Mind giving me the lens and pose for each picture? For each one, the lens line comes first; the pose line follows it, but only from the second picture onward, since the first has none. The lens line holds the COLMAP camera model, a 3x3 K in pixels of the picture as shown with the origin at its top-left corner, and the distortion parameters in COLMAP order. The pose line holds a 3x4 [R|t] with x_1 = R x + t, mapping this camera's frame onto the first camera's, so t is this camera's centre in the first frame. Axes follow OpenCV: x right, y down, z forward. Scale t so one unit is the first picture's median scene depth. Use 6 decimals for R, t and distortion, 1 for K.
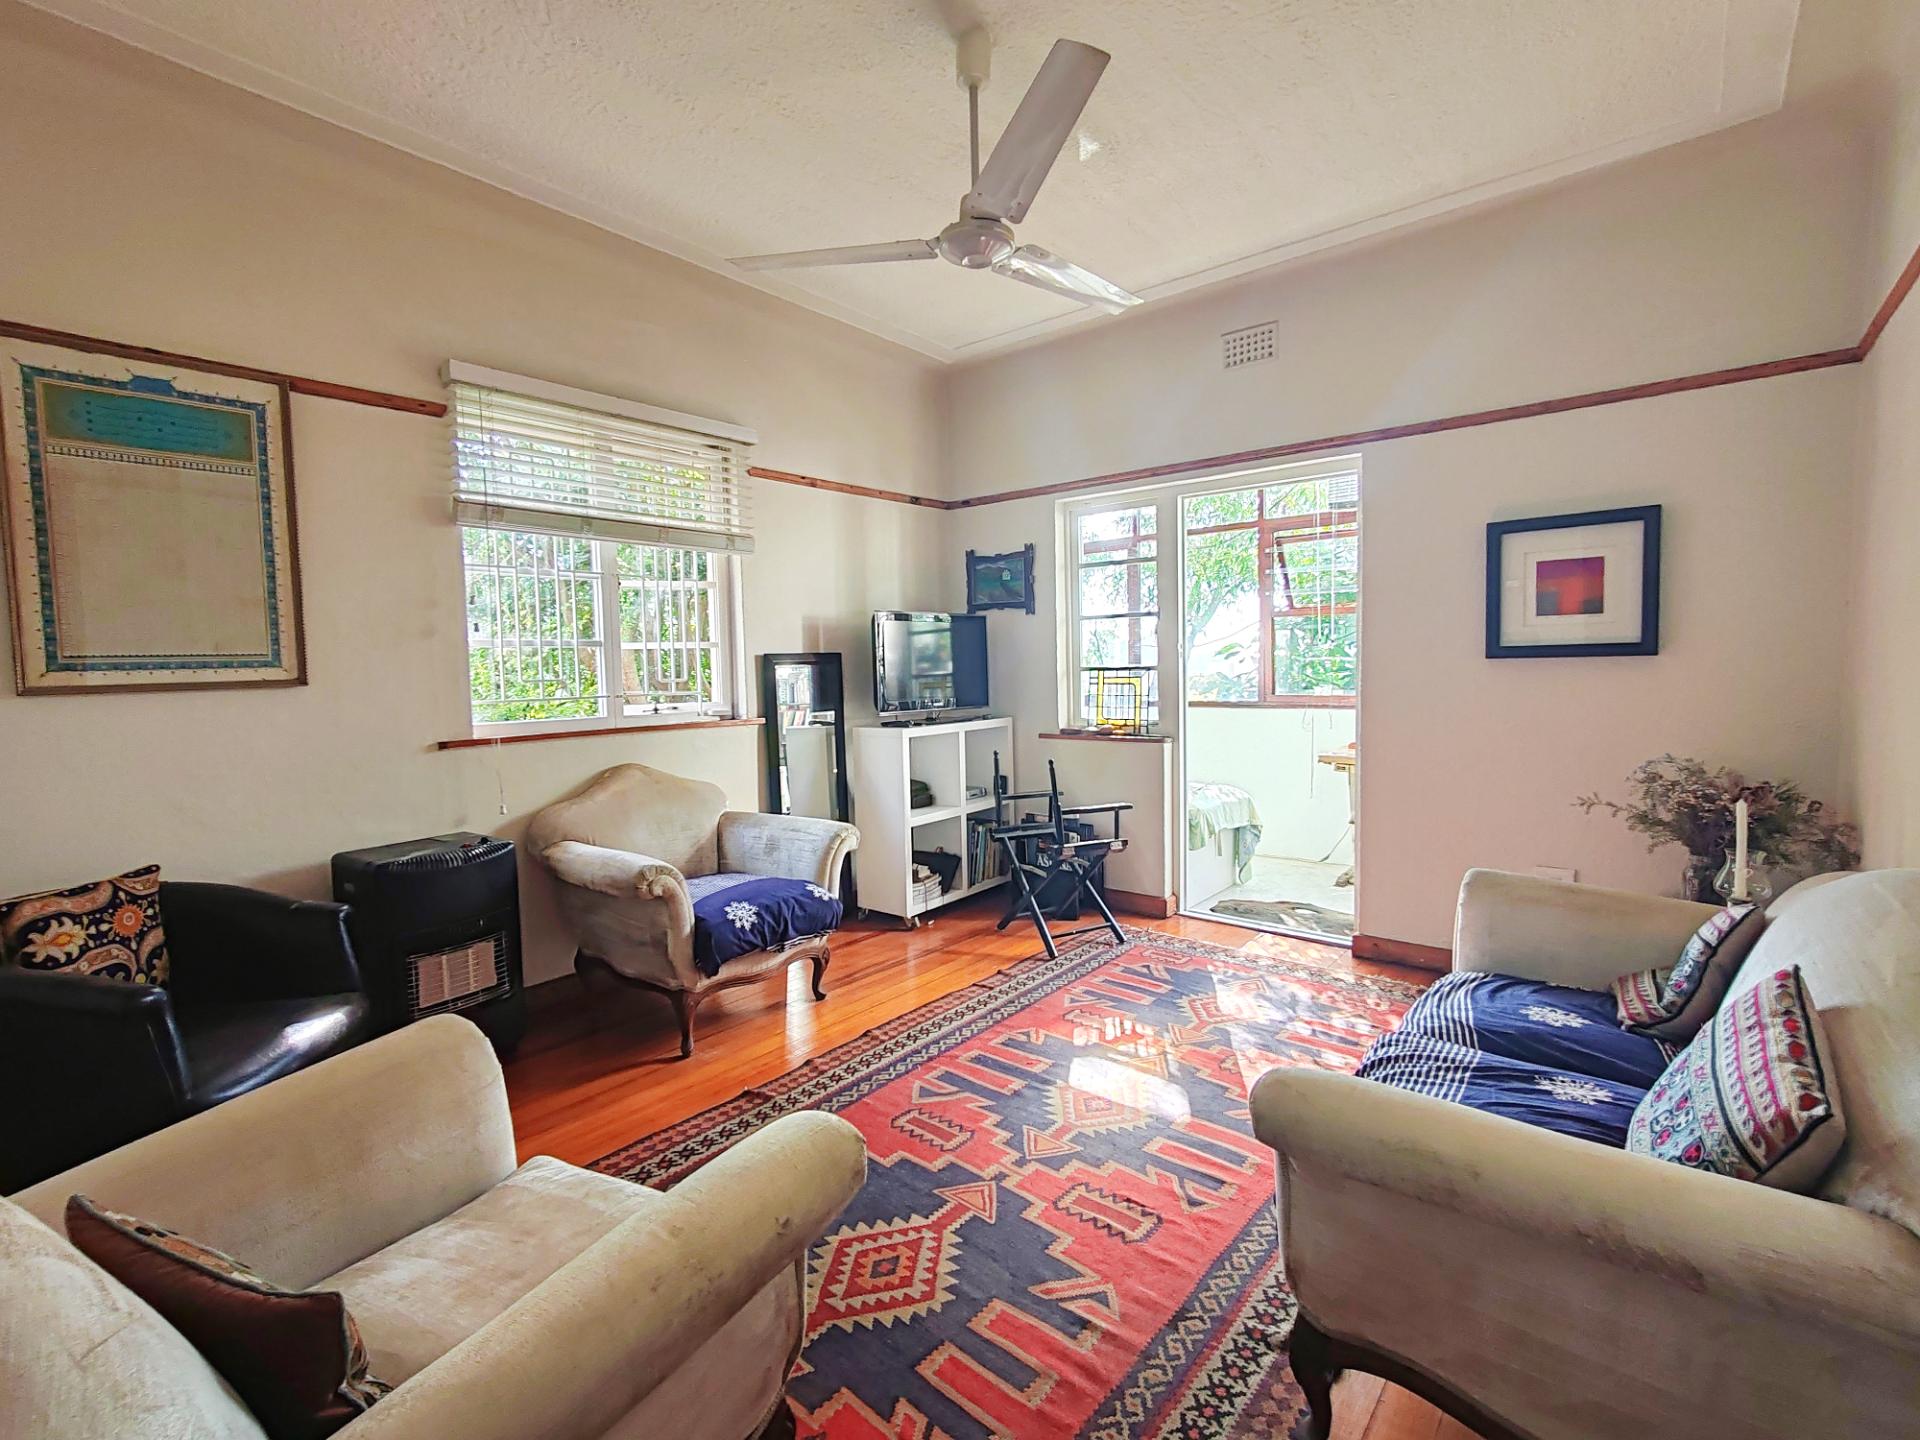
lens RADIAL K [[869.1, 0, 959.5], [0, 869.1, 712.9], [0, 0, 1]] dist [-0.003906, 0.000409]
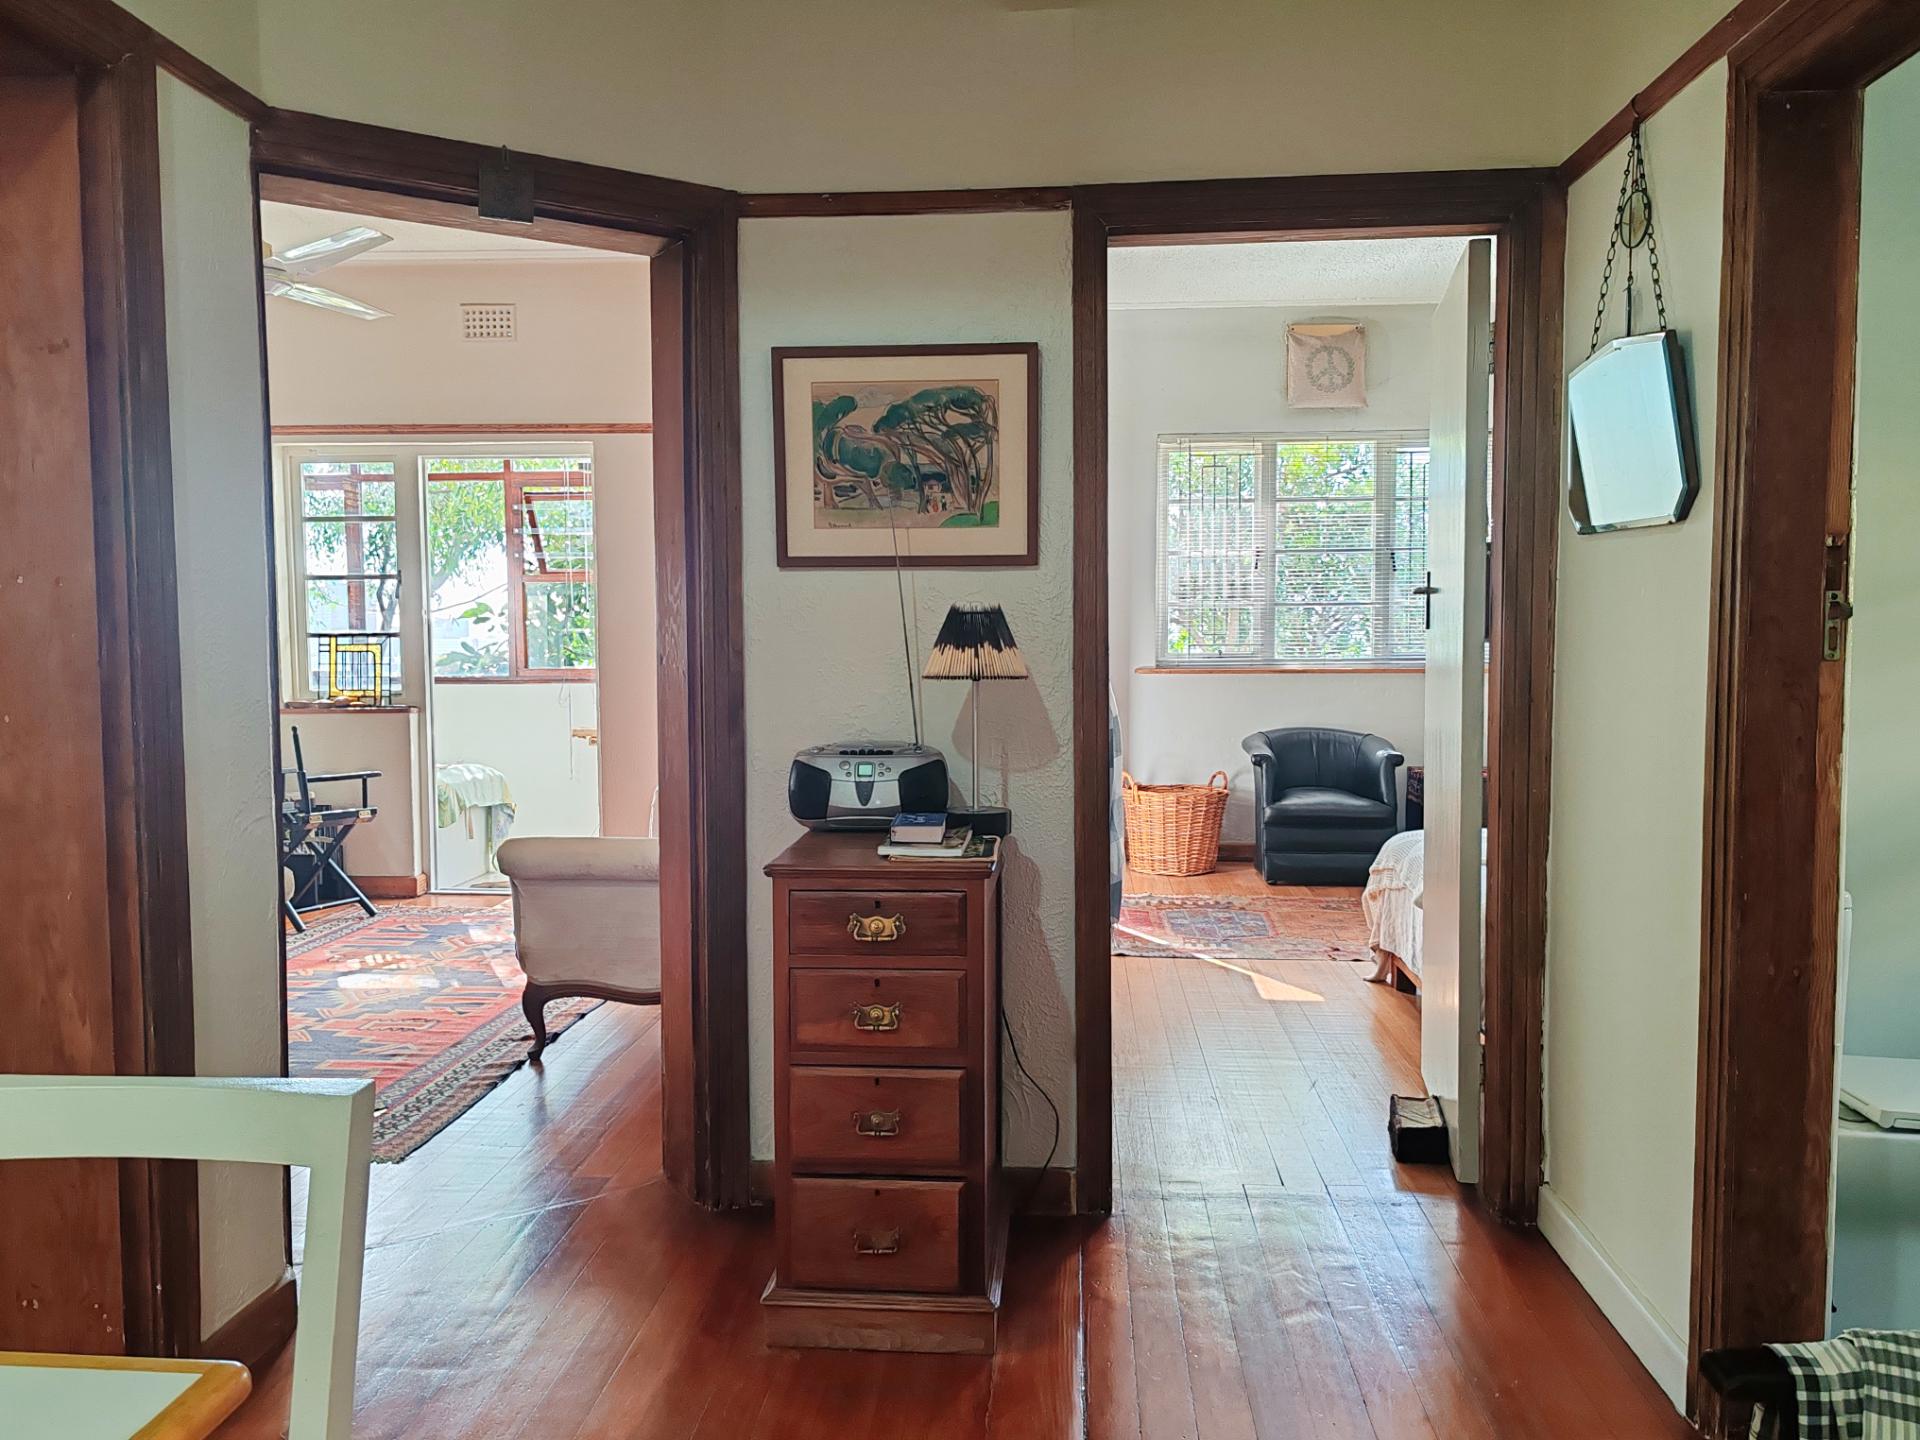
lens RADIAL K [[1471.6, 0, 960.0], [0, 1471.6, 720.0], [0, 0, 1]] dist [0.004397, 0.000439]
pose [[0.813747, -0.021193, 0.580833, -0.235233], [0.024098, 0.999706, 0.002715, 0.058411], [-0.580720, 0.011788, 0.814018, -0.739165]]
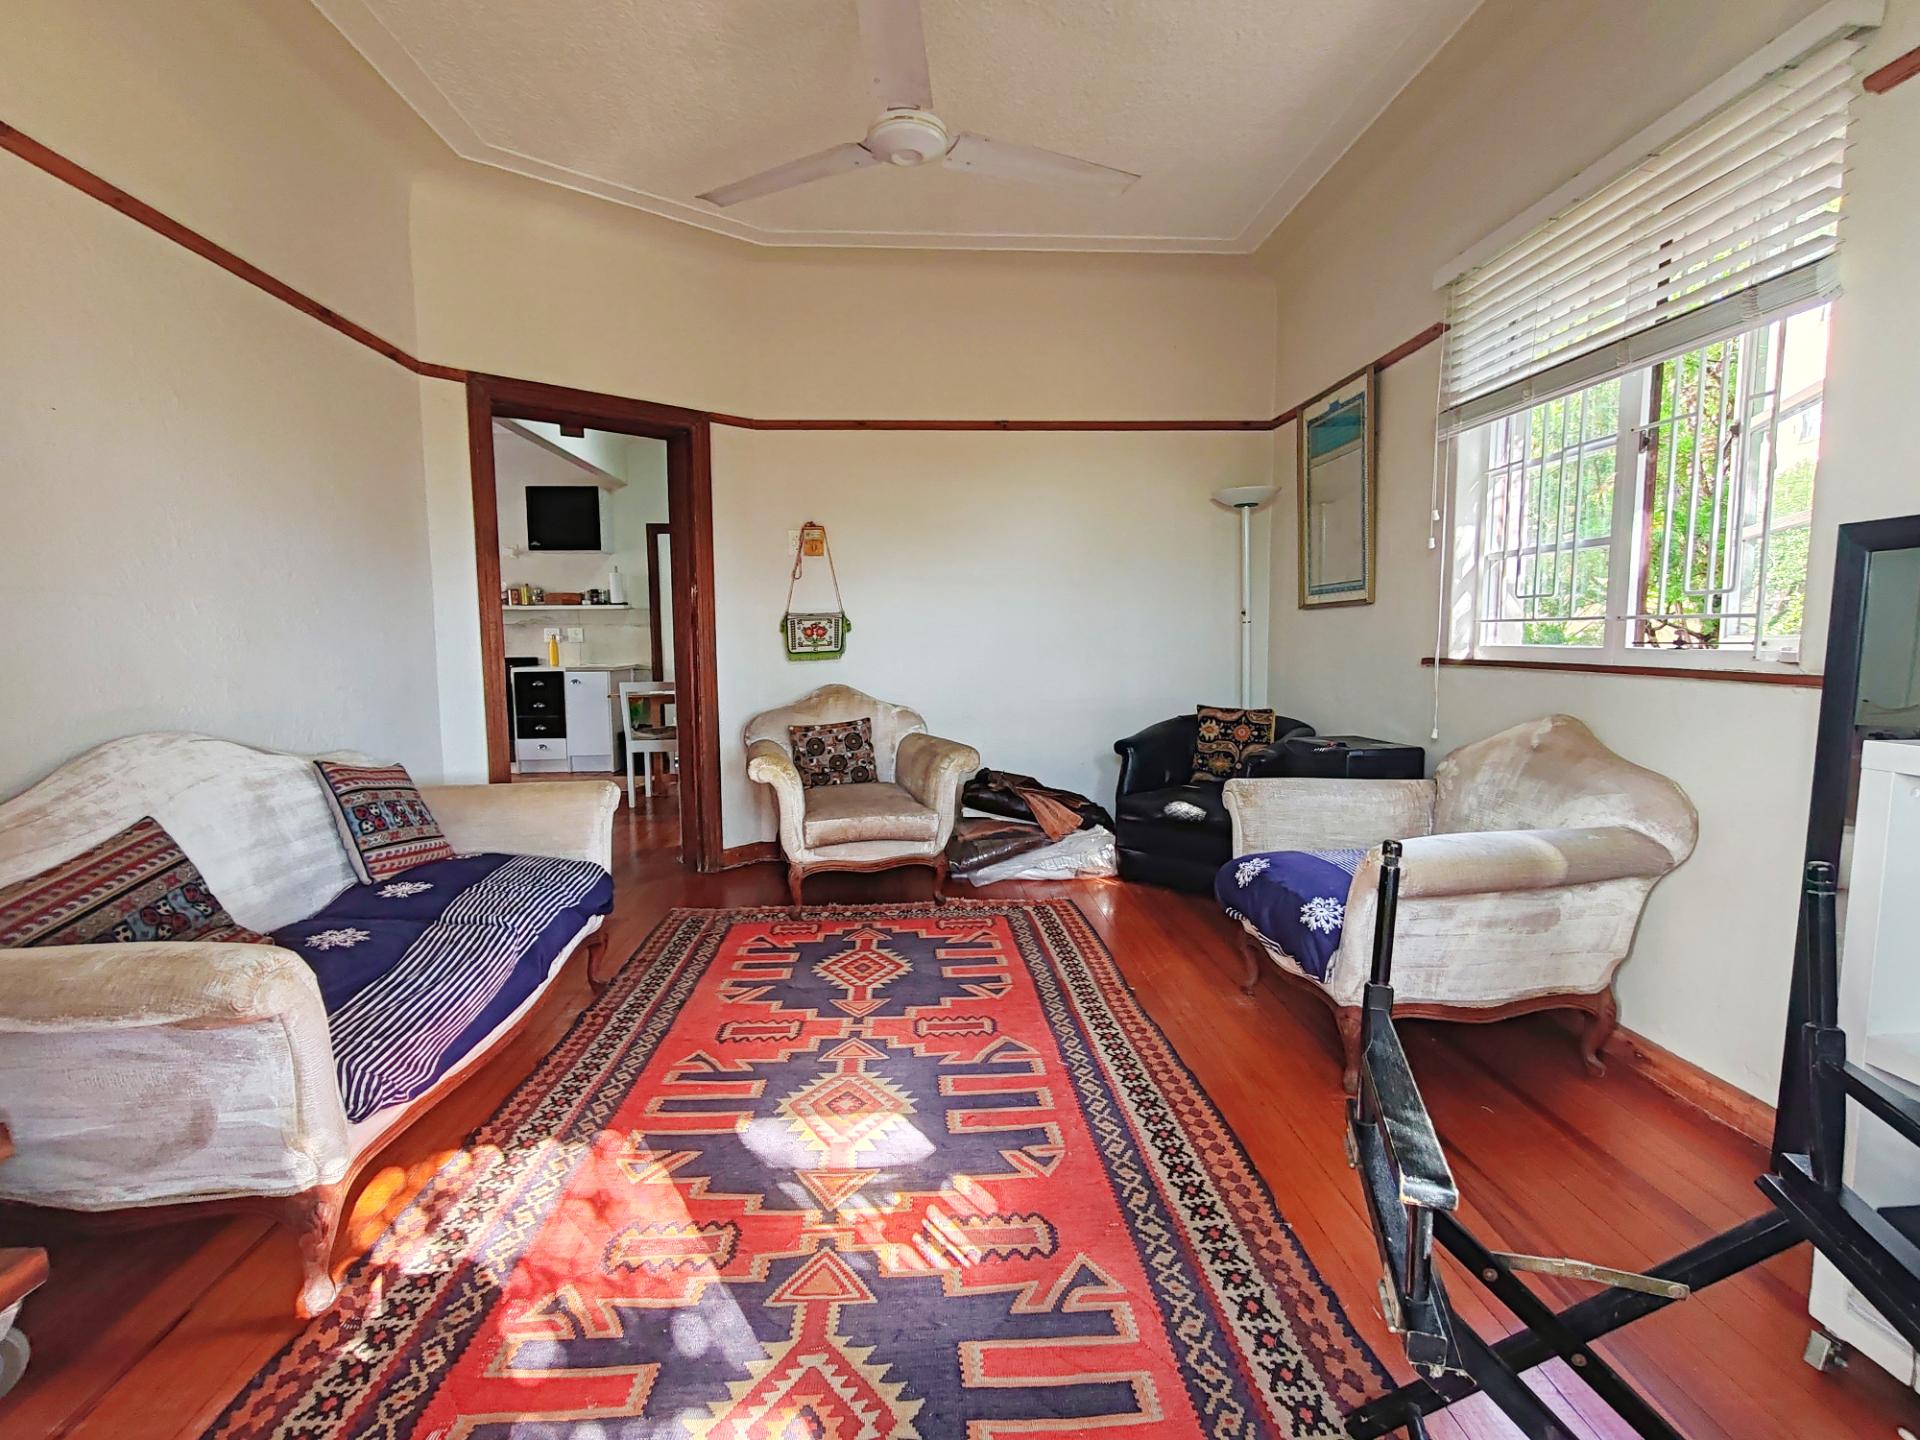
lens RADIAL K [[869.1, 0, 959.5], [0, 869.1, 712.9], [0, 0, 1]] dist [-0.003906, 0.000409]
pose [[-0.726216, 0.083746, -0.682346, 0.407259], [-0.019839, 0.989586, 0.142569, -0.030089], [0.687180, 0.117073, -0.716992, 1.072100]]
